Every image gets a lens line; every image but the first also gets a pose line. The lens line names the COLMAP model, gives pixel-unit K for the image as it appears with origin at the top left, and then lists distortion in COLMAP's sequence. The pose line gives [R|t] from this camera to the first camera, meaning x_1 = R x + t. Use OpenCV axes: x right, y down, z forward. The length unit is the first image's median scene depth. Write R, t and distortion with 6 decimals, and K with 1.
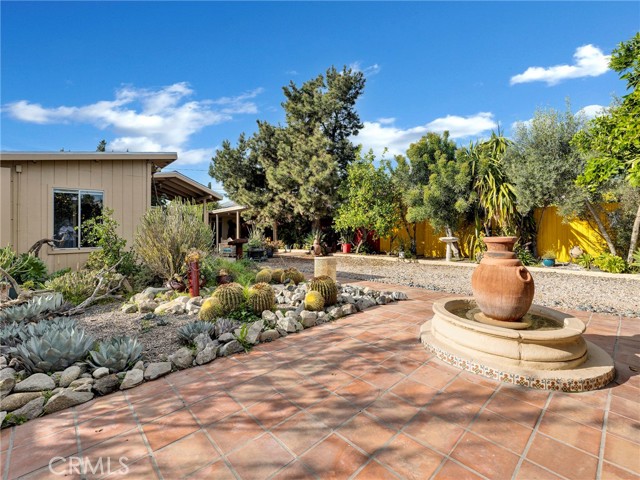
lens RADIAL K [[288.4, 0, 316.0], [0, 288.4, 234.2], [0, 0, 1]] dist [0.001973, 0.000837]
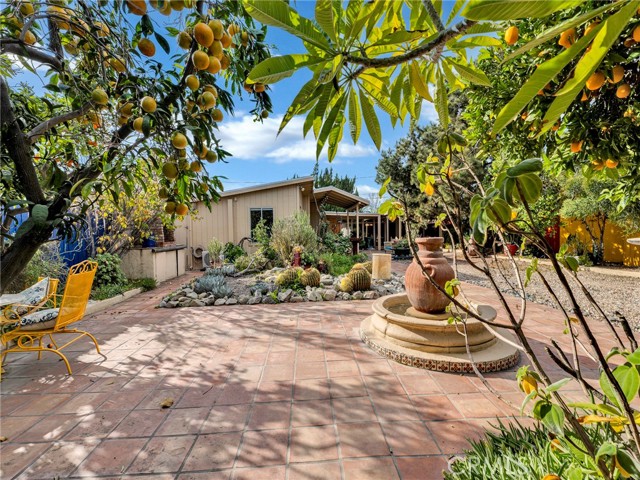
lens RADIAL K [[288.4, 0, 316.6], [0, 288.4, 239.0], [0, 0, 1]] dist [0.001973, 0.000837]
pose [[0.760778, 0.011622, -0.648908, 0.518151], [-0.000024, 0.999840, 0.017879, -0.001571], [0.649012, -0.013586, 0.760657, -0.058865]]
